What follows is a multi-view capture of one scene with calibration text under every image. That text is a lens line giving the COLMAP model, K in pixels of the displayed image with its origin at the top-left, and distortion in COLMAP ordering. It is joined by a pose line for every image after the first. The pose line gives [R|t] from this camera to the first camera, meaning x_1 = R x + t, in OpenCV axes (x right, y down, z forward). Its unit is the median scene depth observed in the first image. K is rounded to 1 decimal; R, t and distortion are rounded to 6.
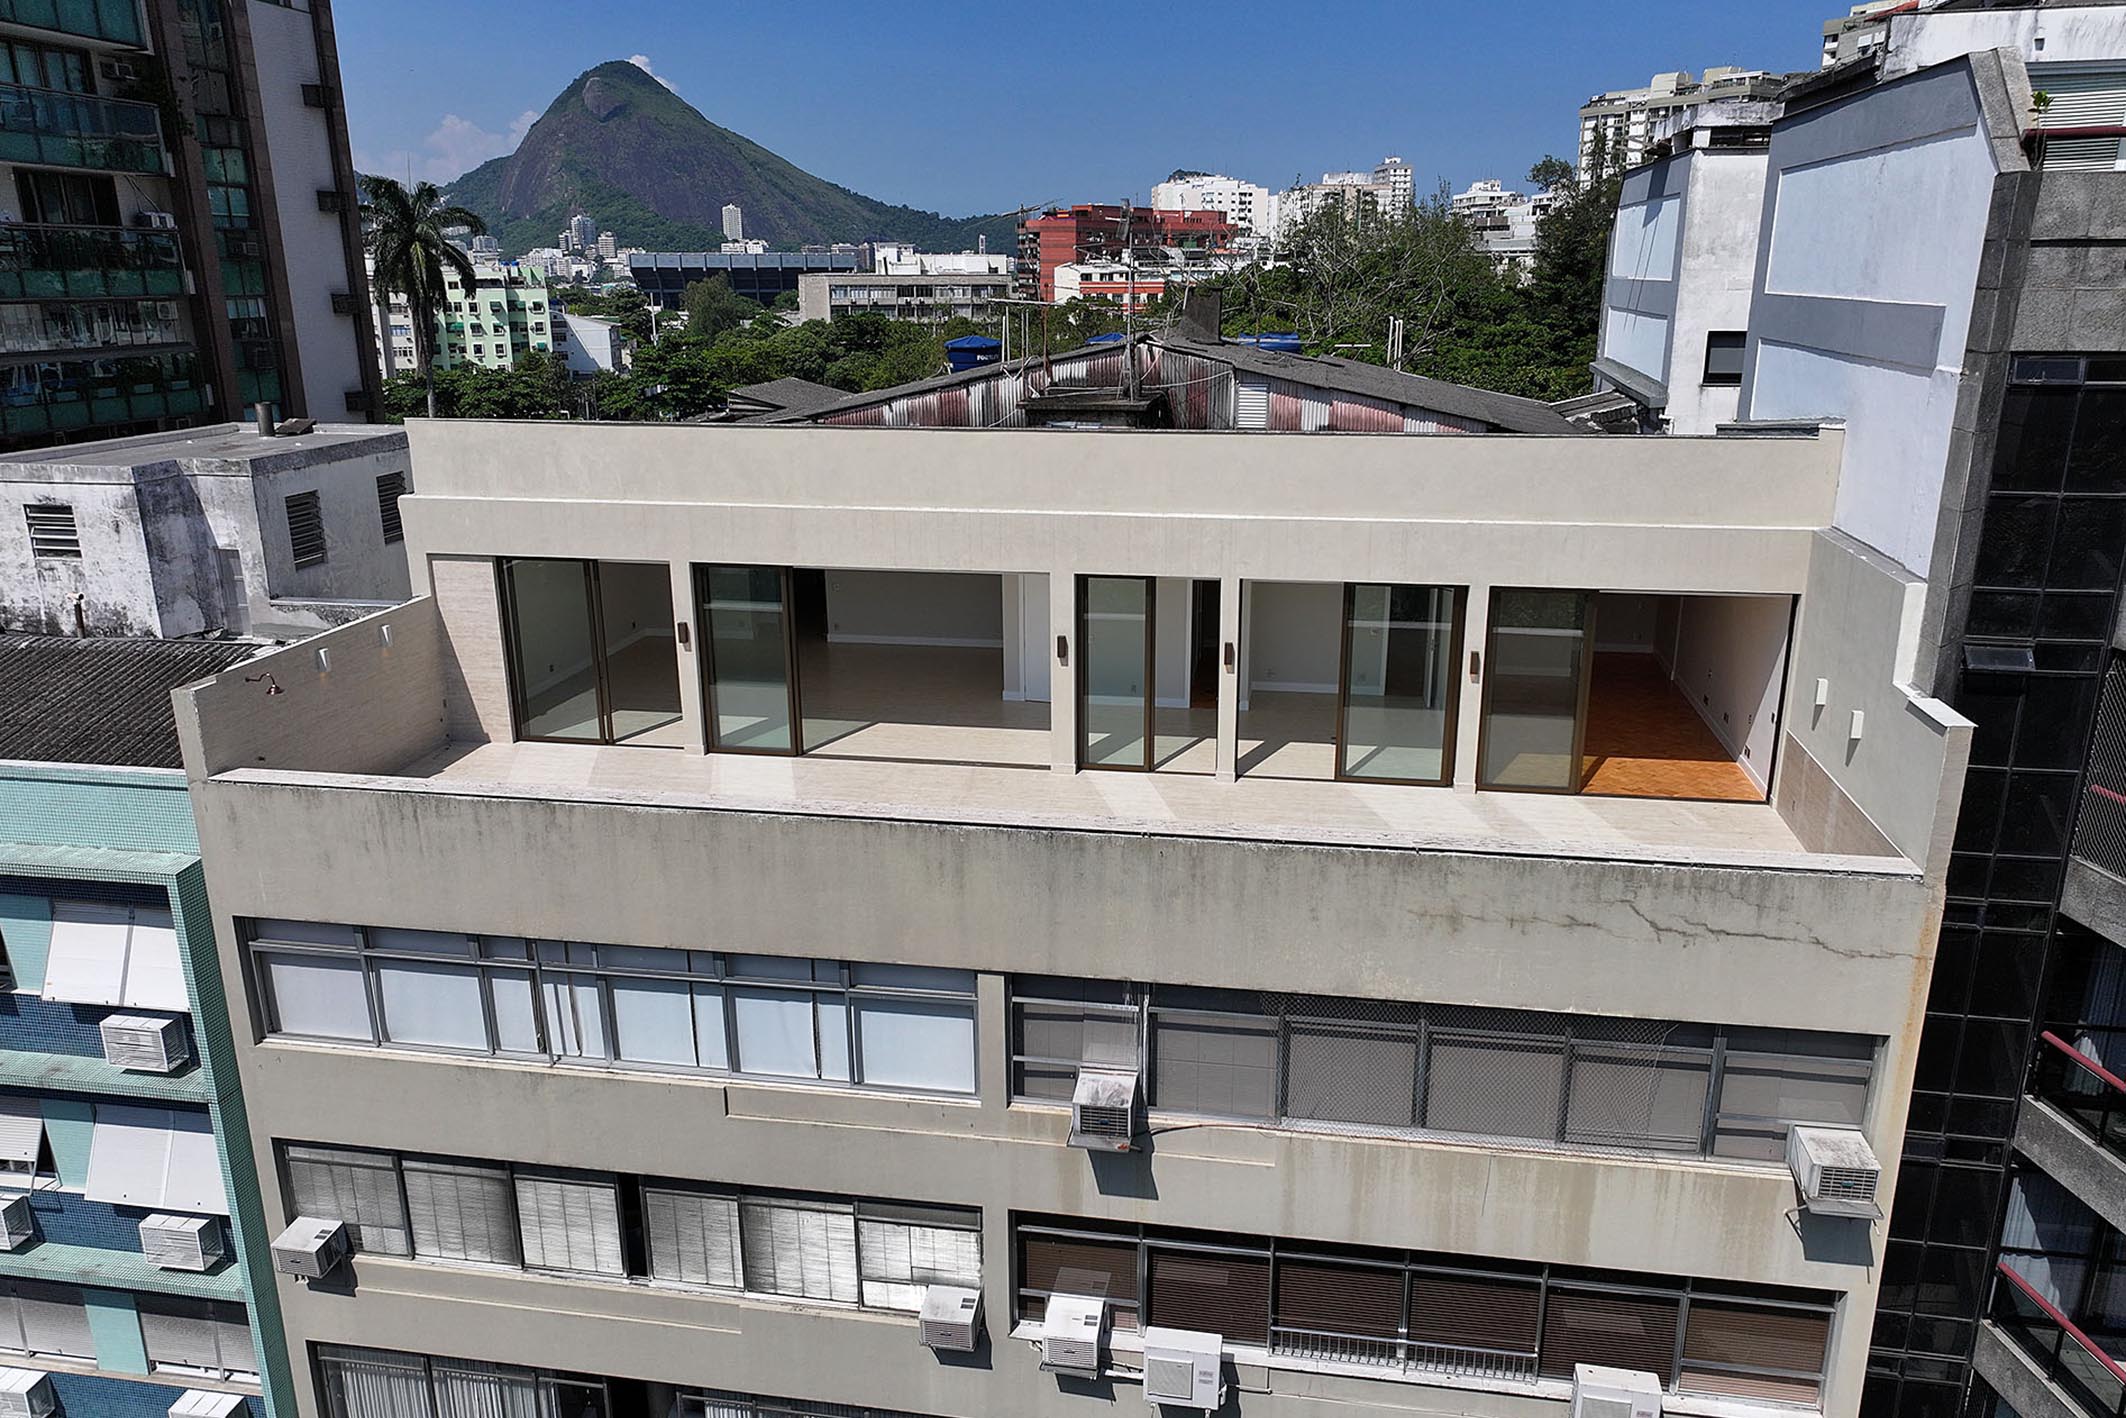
lens RADIAL K [[1496.1, 0, 1071.9], [0, 1496.1, 705.9], [0, 0, 1]] dist [-0.007533, 0.026019]
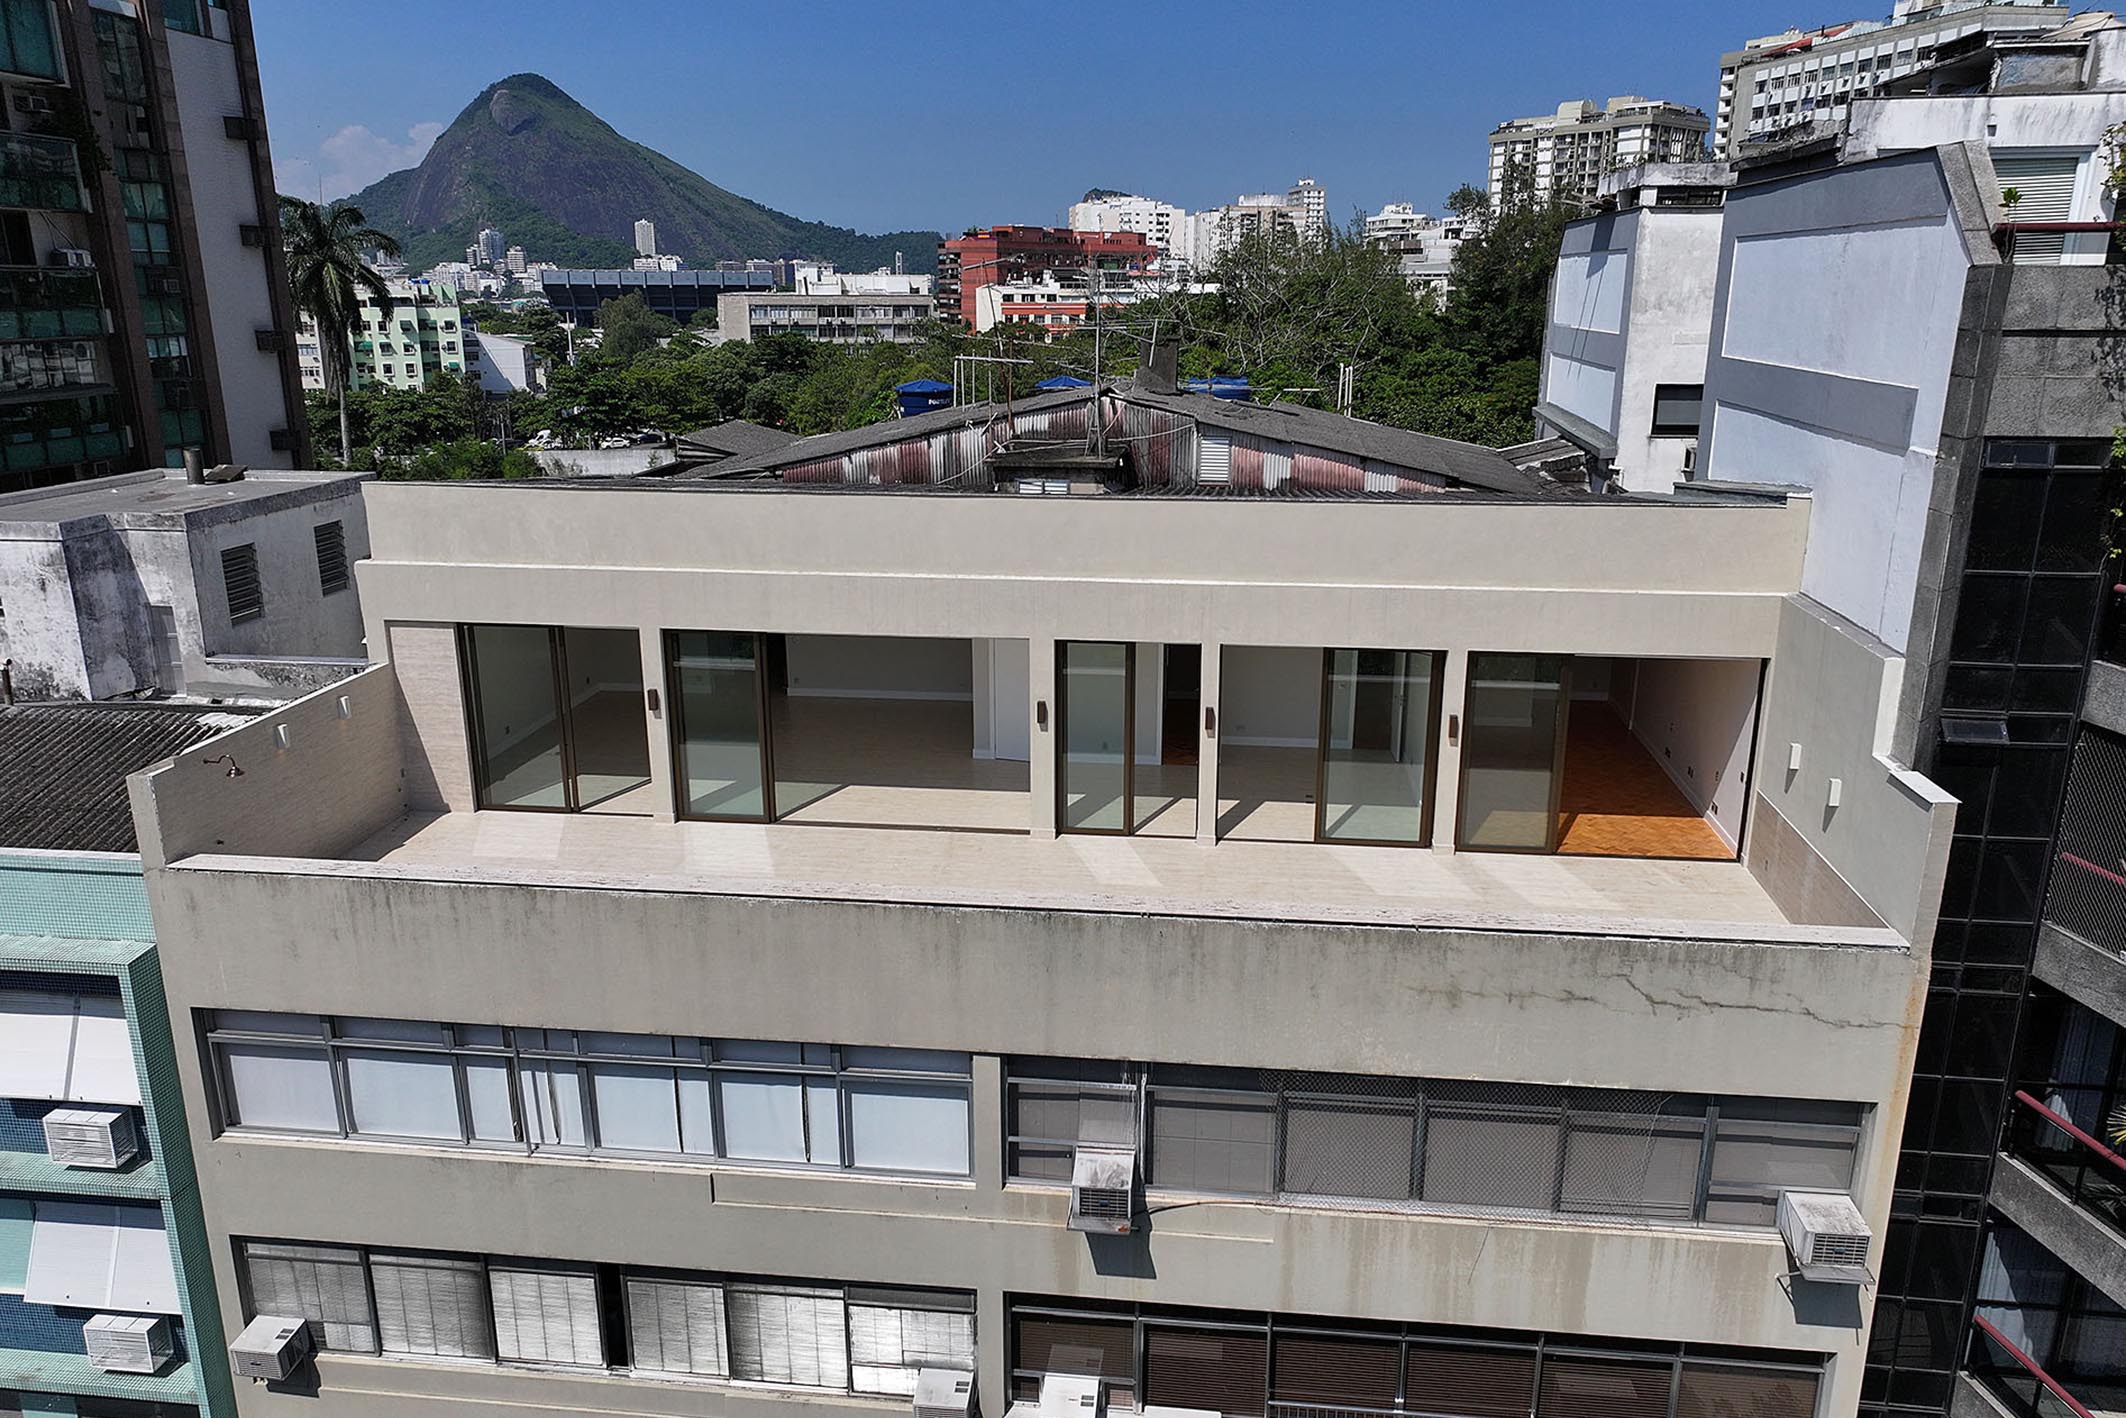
lens RADIAL K [[1496.1, 0, 1071.9], [0, 1496.1, 705.9], [0, 0, 1]] dist [-0.007533, 0.026019]
pose [[0.998553, -0.009661, 0.052910, -0.041418], [0.010222, 0.999894, -0.010347, -0.035355], [-0.052805, 0.010873, 0.998546, 0.006359]]
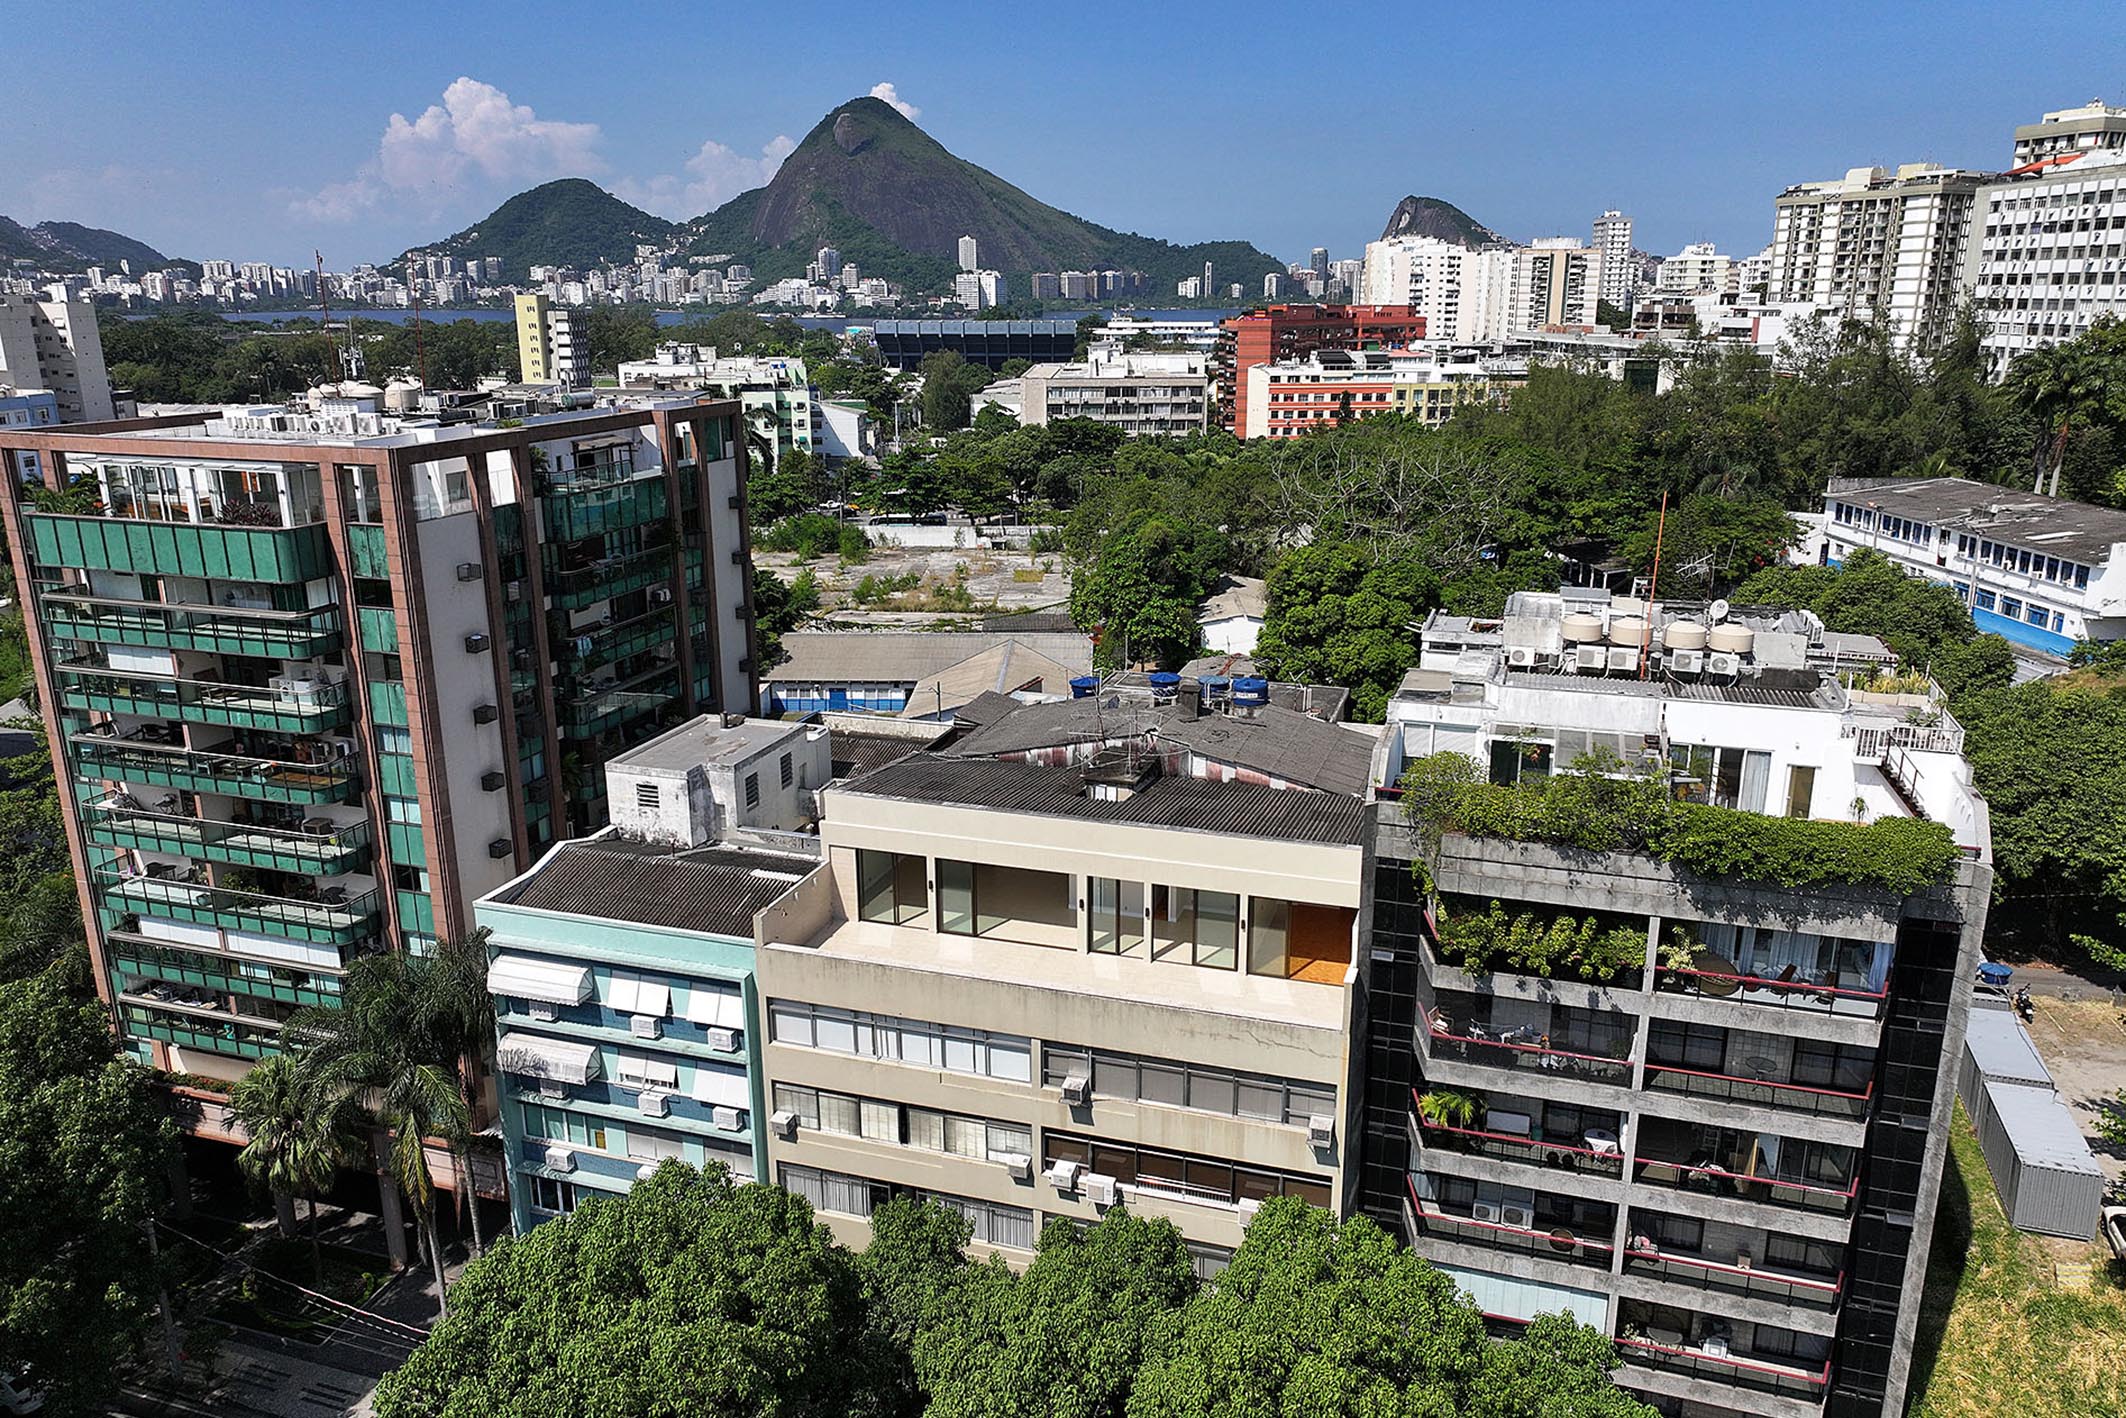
lens RADIAL K [[1491.5, 0, 1071.7], [0, 1491.5, 707.6], [0, 0, 1]] dist [0.012254, 0.003464]
pose [[0.989278, 0.040810, -0.140229, 0.325262], [-0.042162, 0.999088, -0.006682, -0.364359], [0.139828, 0.012523, 0.990097, -1.512336]]
